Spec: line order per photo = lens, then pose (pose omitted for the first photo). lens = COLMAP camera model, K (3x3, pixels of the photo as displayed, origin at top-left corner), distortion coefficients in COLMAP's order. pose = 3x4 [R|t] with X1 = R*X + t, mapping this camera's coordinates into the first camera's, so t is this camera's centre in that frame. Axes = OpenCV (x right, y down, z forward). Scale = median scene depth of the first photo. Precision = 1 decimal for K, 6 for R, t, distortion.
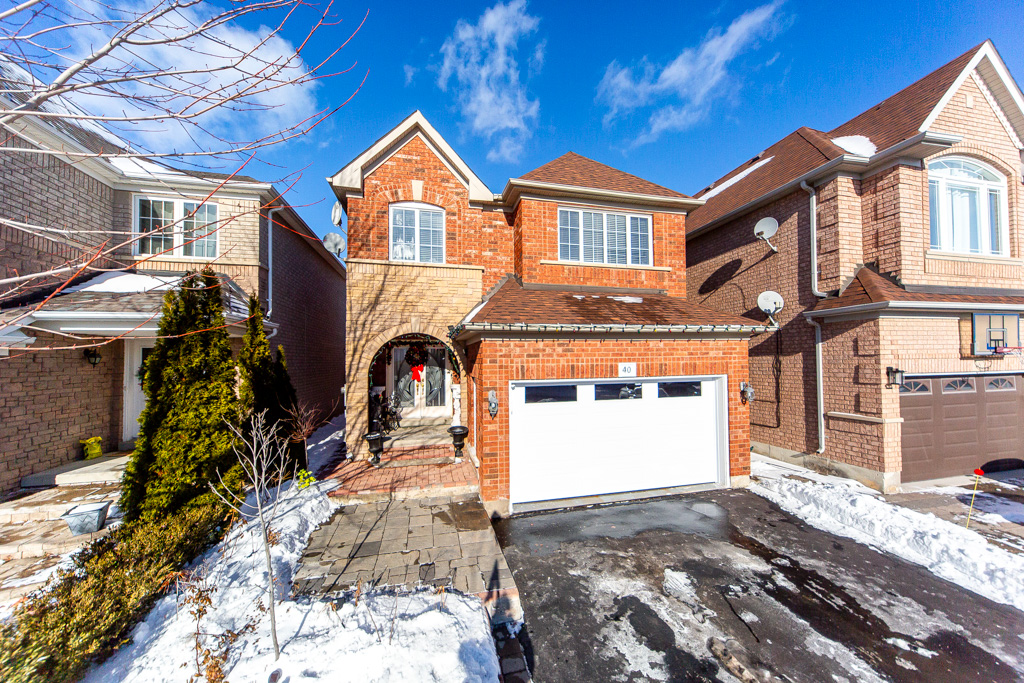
lens RADIAL K [[333.9, 0, 495.1], [0, 333.9, 352.9], [0, 0, 1]] dist [0.002094, 0.000120]
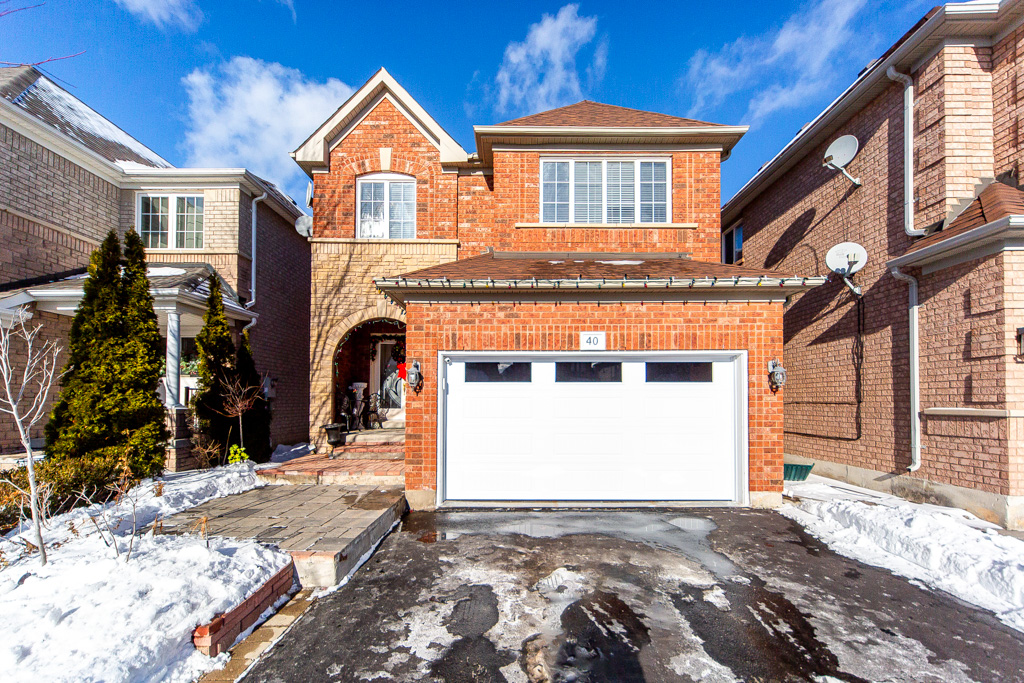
lens RADIAL K [[376.5, 0, 517.6], [0, 376.5, 398.8], [0, 0, 1]] dist [0.003107, -0.000061]
pose [[0.975511, 0.011664, -0.219643, 0.380795], [-0.011084, 0.999931, 0.003872, 0.167086], [0.219673, -0.001342, 0.975573, 0.094452]]
